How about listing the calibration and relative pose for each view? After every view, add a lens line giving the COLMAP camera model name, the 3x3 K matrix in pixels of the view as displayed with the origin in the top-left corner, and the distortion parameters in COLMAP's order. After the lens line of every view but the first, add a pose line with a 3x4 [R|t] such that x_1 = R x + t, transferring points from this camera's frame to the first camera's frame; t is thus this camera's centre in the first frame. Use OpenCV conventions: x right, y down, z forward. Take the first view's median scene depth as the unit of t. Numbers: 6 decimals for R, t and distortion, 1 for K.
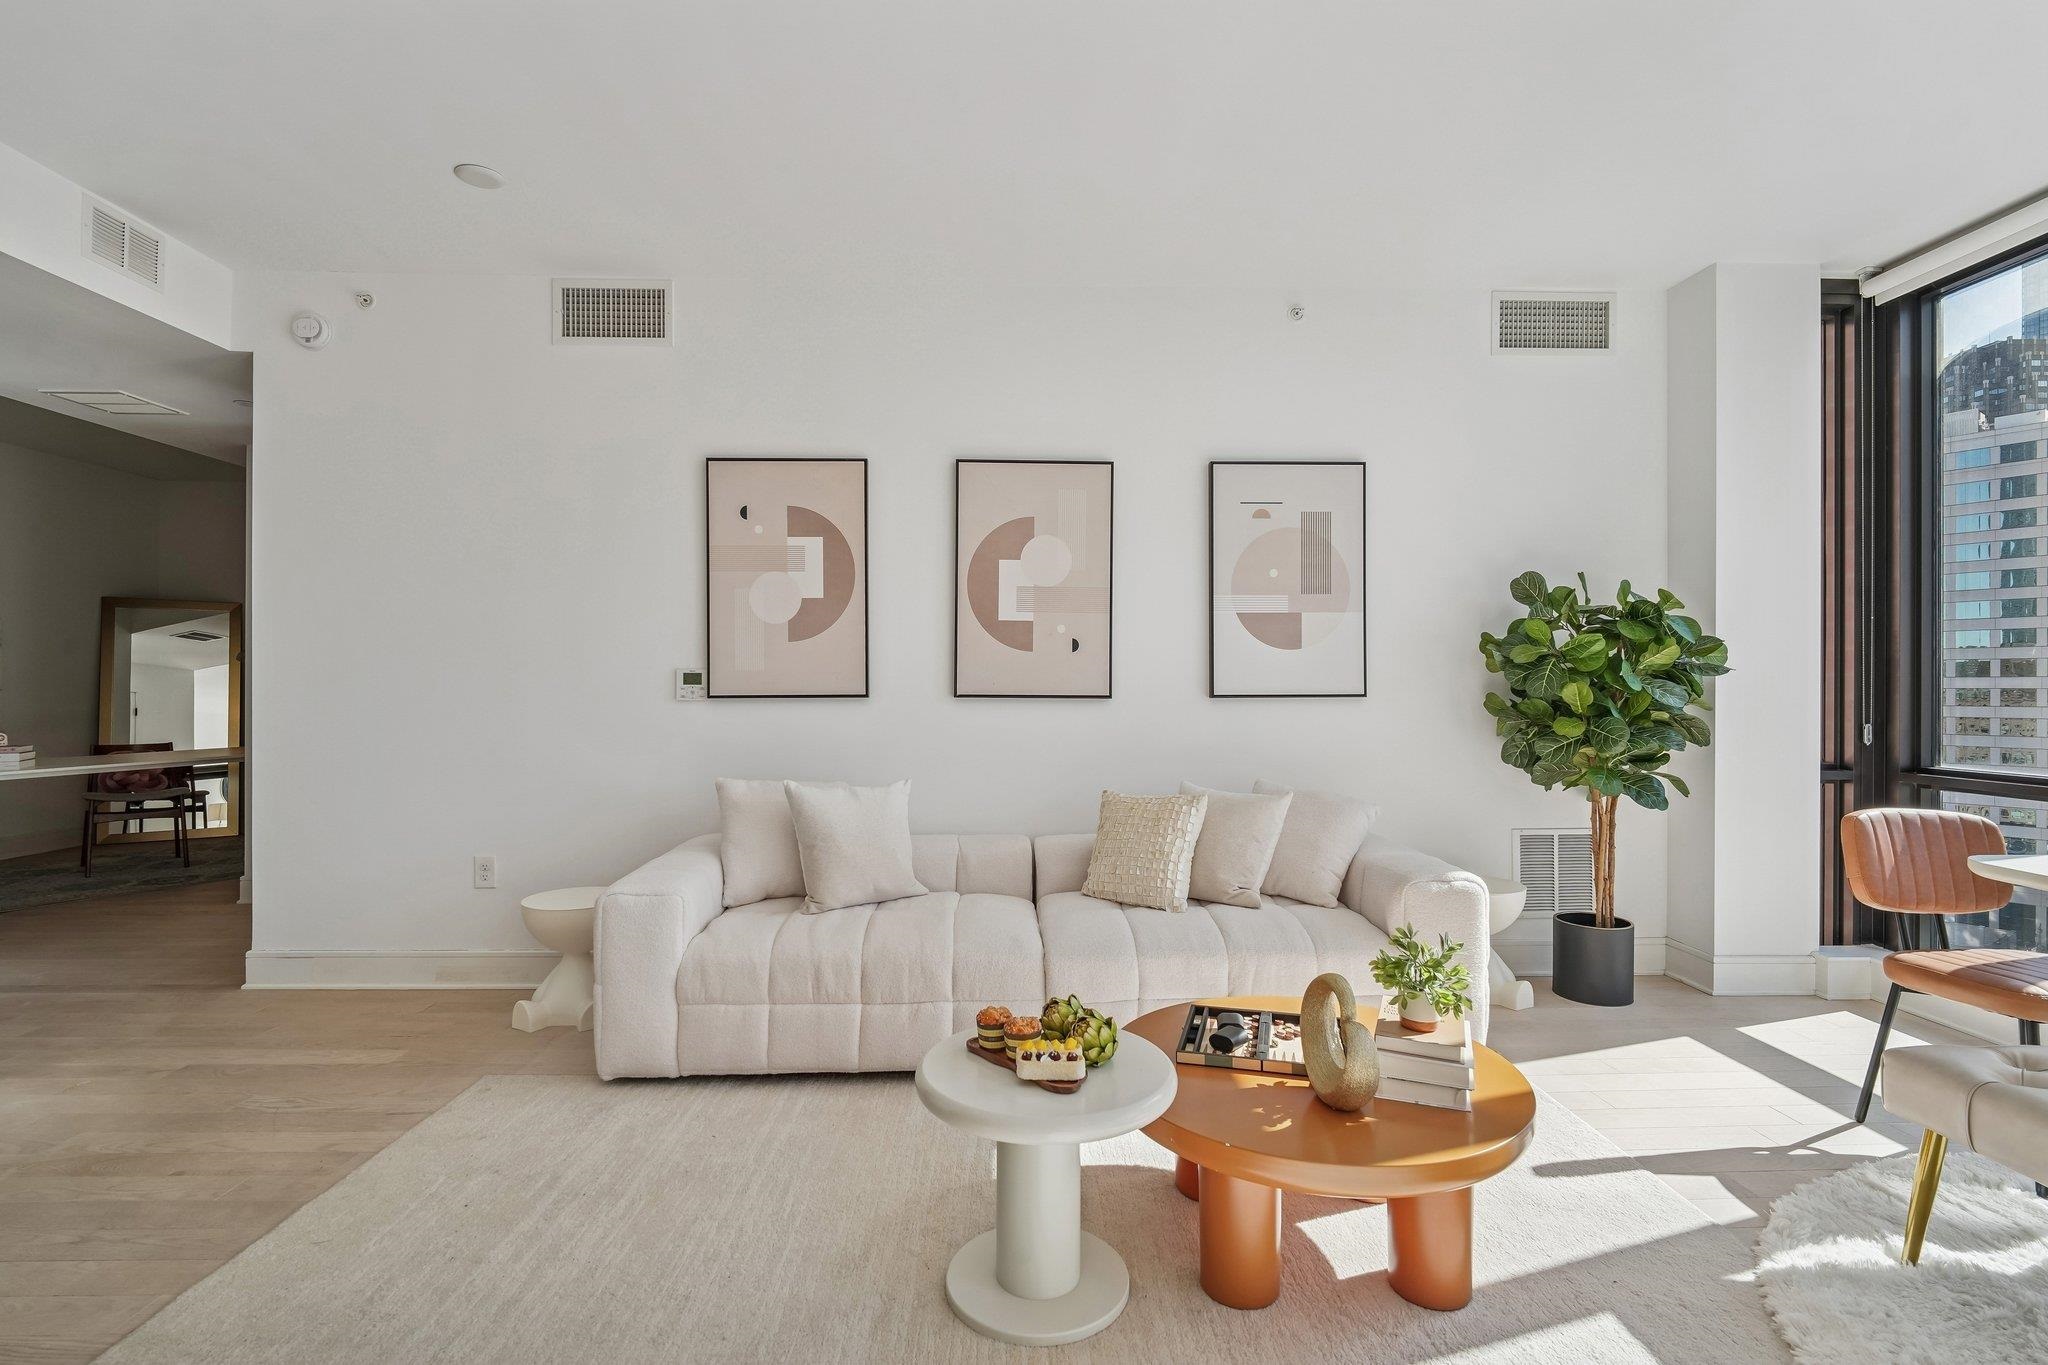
lens RADIAL K [[945.3, 0, 1029.3], [0, 945.3, 694.5], [0, 0, 1]] dist [-0.001353, -0.001133]
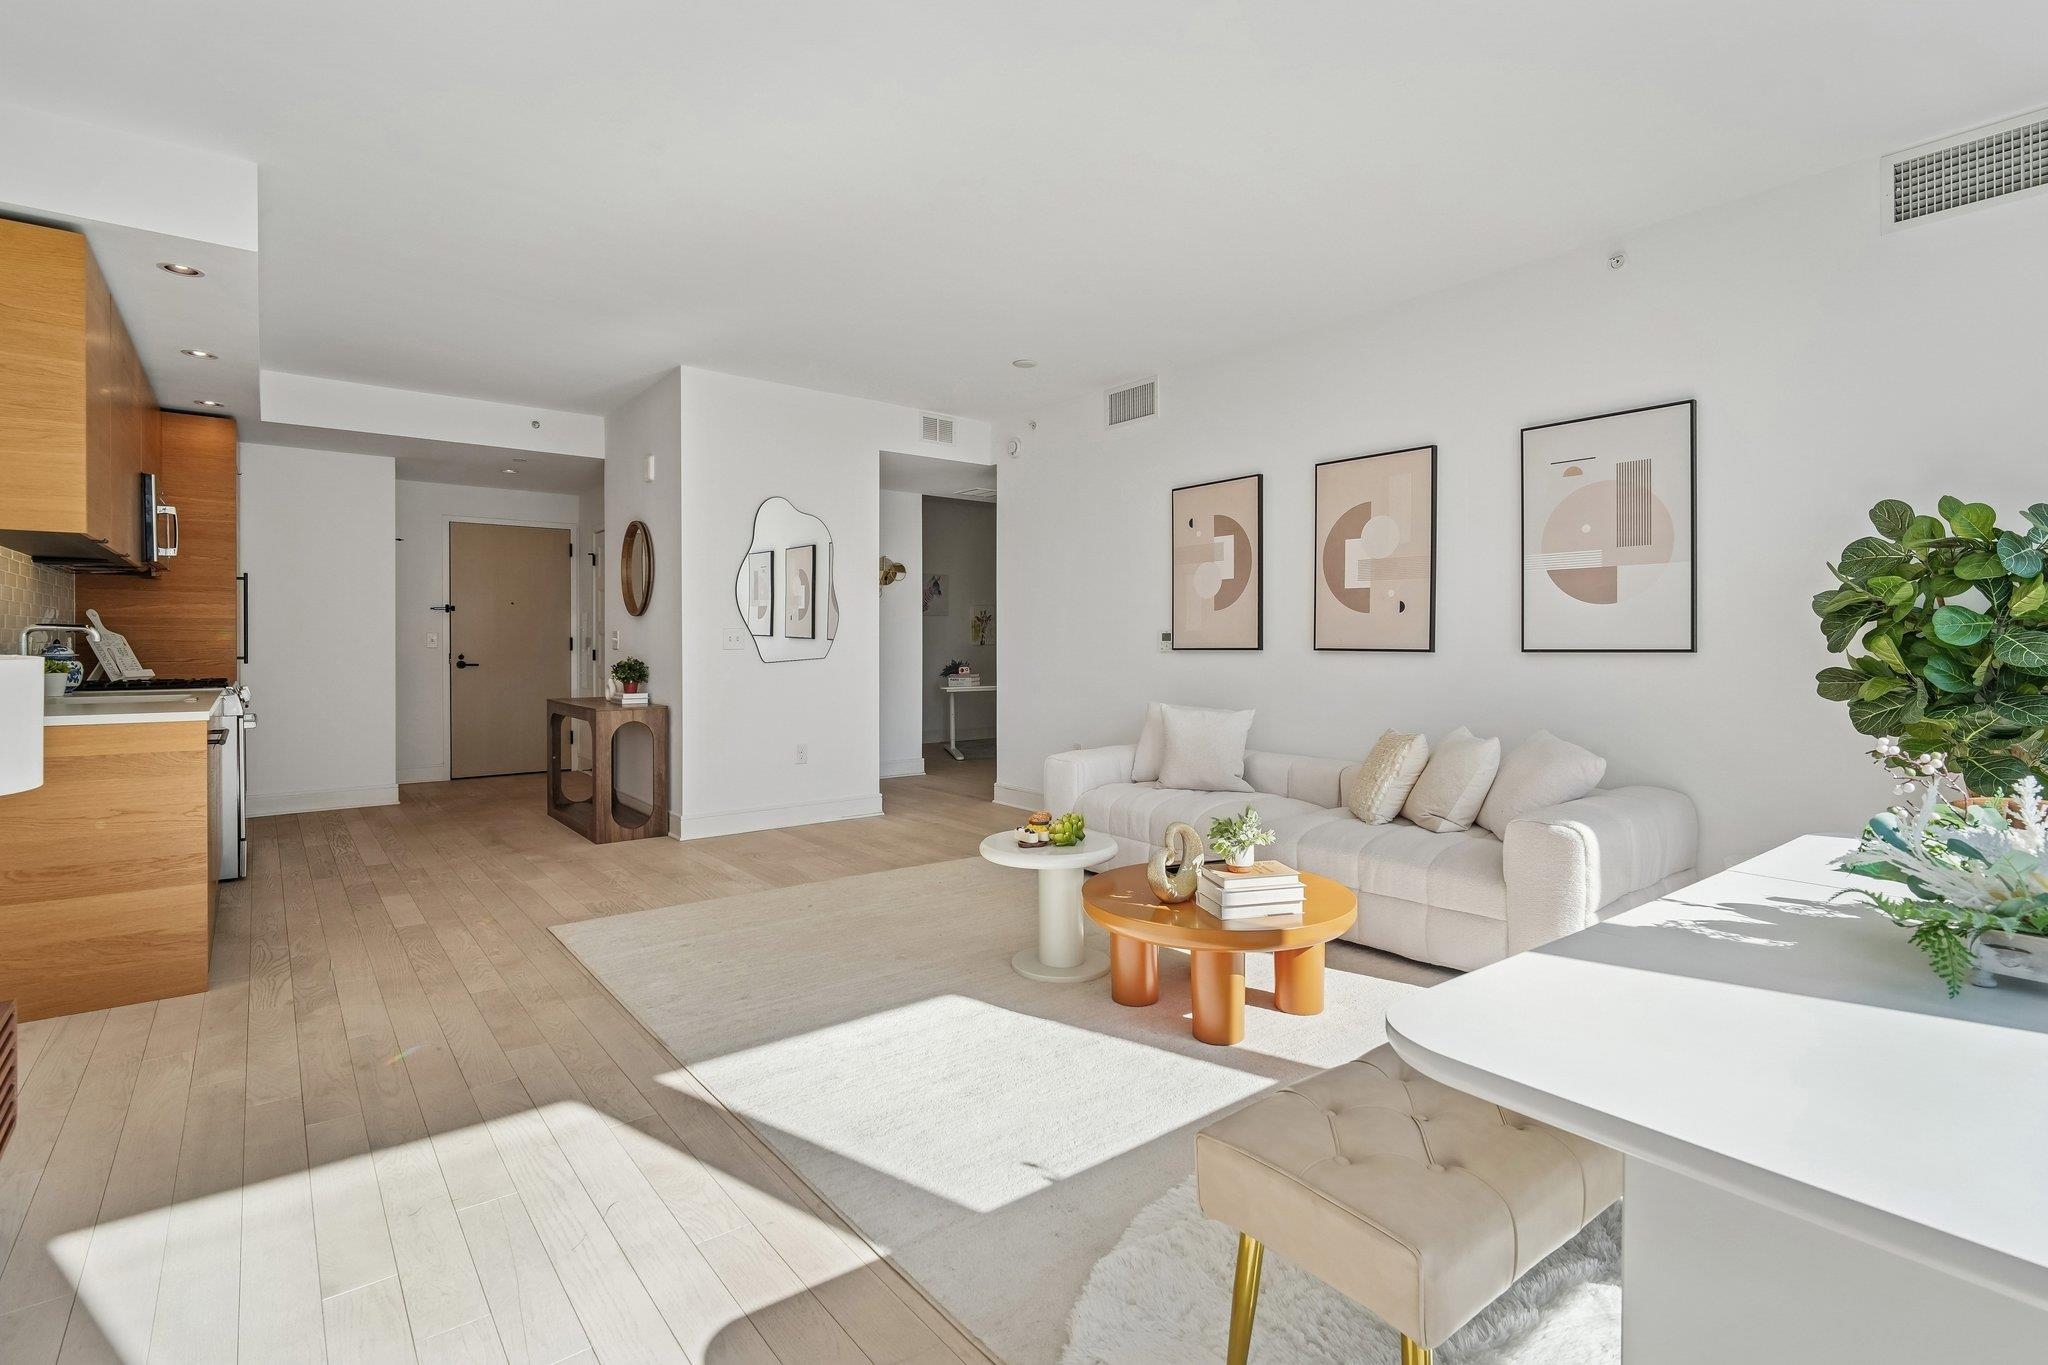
lens RADIAL K [[947.6, 0, 1038.0], [0, 947.6, 673.7], [0, 0, 1]] dist [-0.007794, -0.001254]
pose [[0.608080, 0.023844, -0.793518, 0.720738], [-0.003480, 0.999619, 0.027371, 0.001000], [0.793868, -0.013882, 0.607931, -0.081740]]
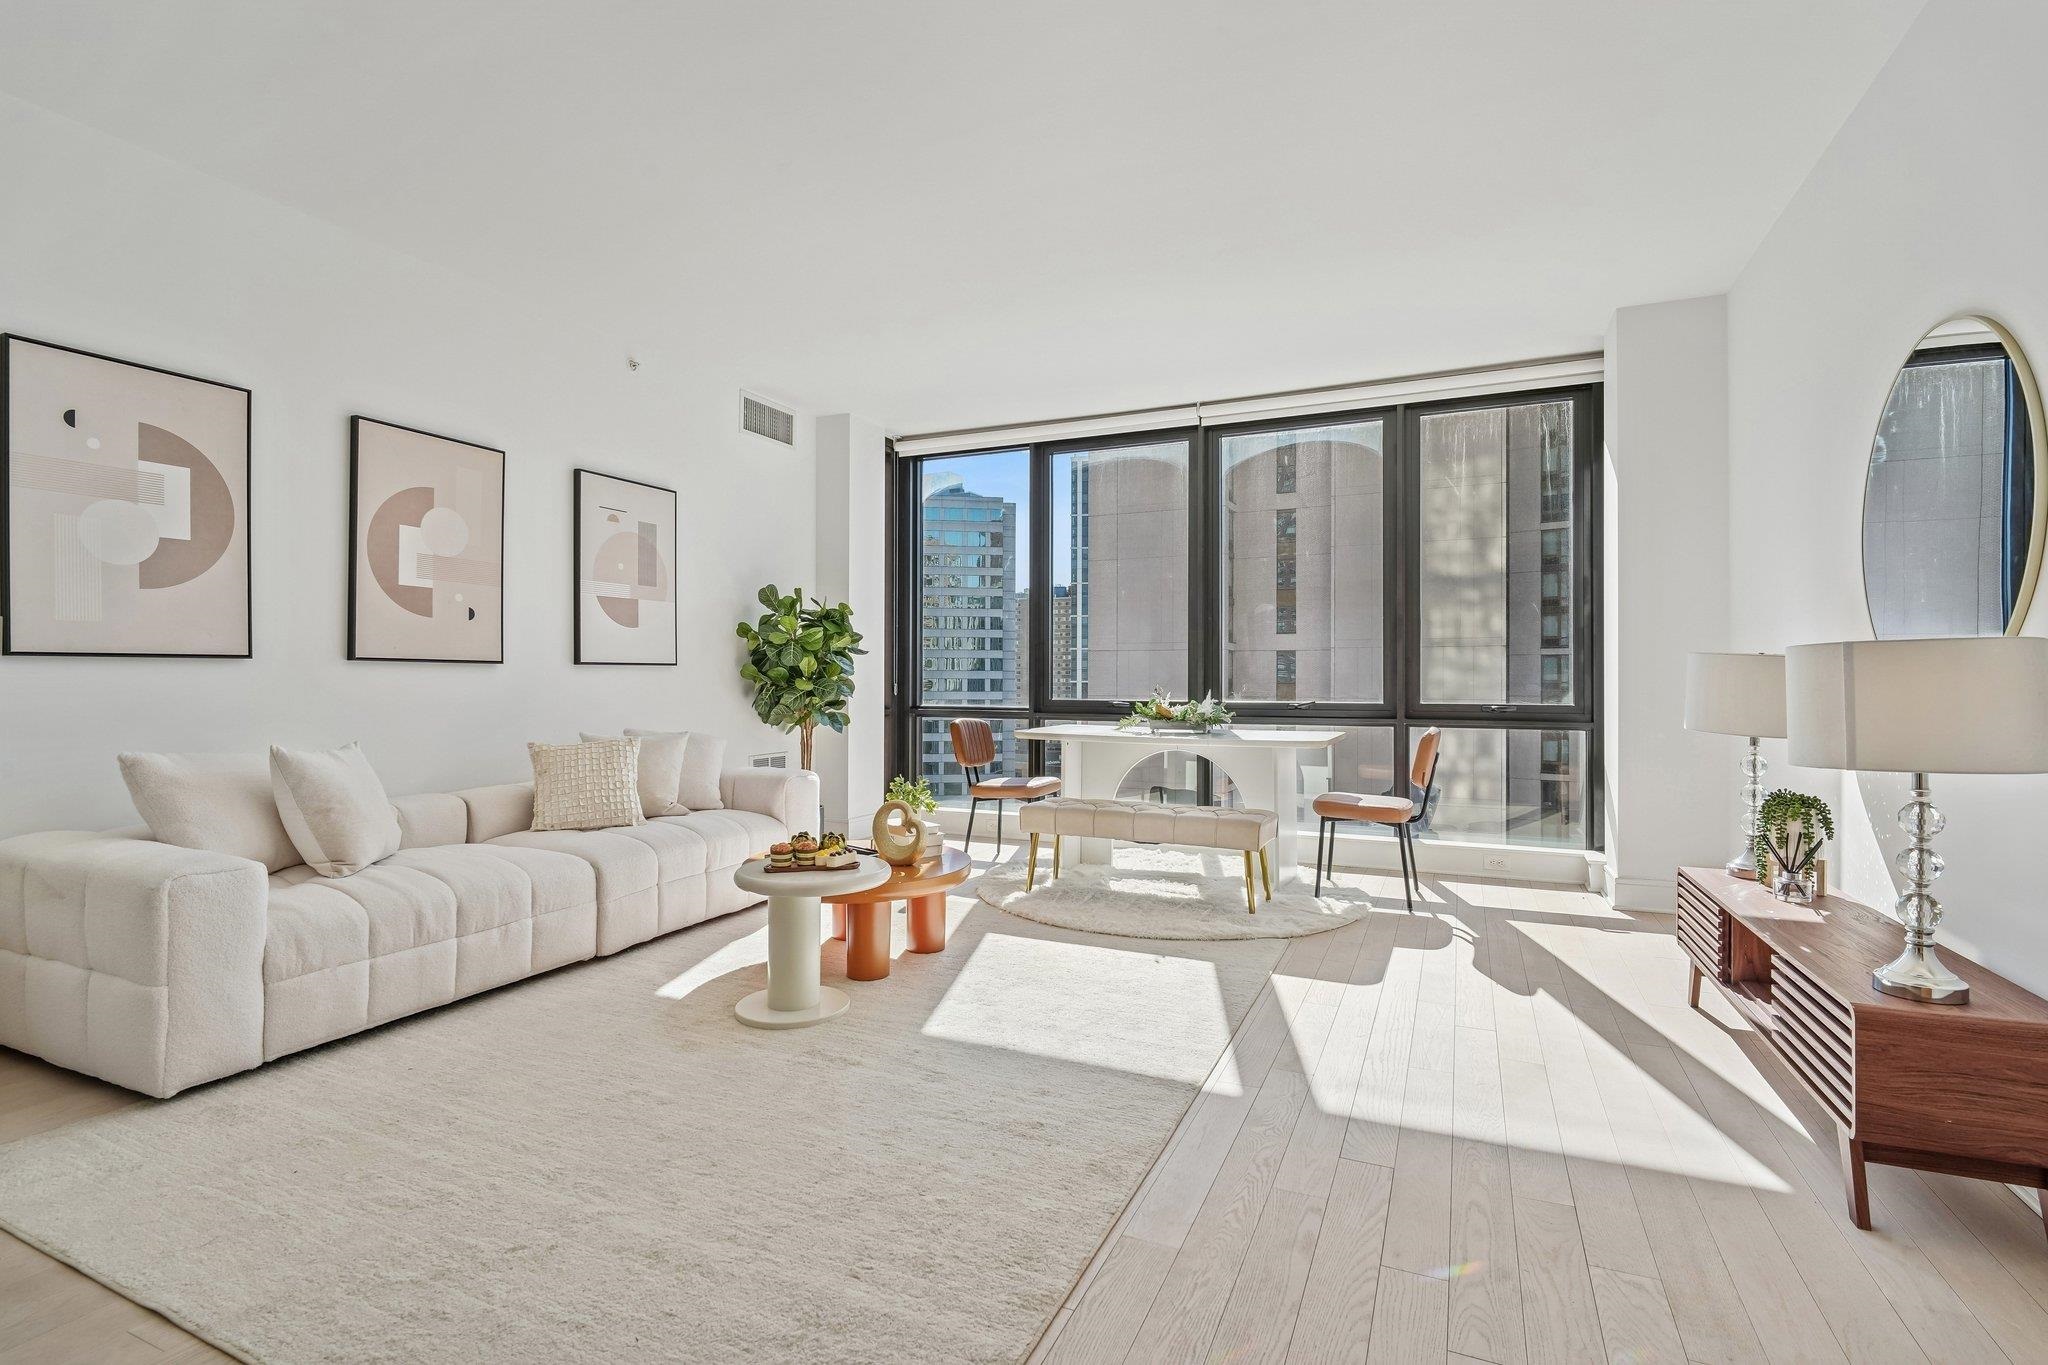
lens RADIAL K [[947.6, 0, 1038.0], [0, 947.6, 673.7], [0, 0, 1]] dist [-0.007794, -0.001254]
pose [[0.439148, 0.005356, 0.898399, -0.644461], [0.002471, 0.999971, -0.007169, 0.026044], [-0.898411, 0.005369, 0.439122, -0.056882]]
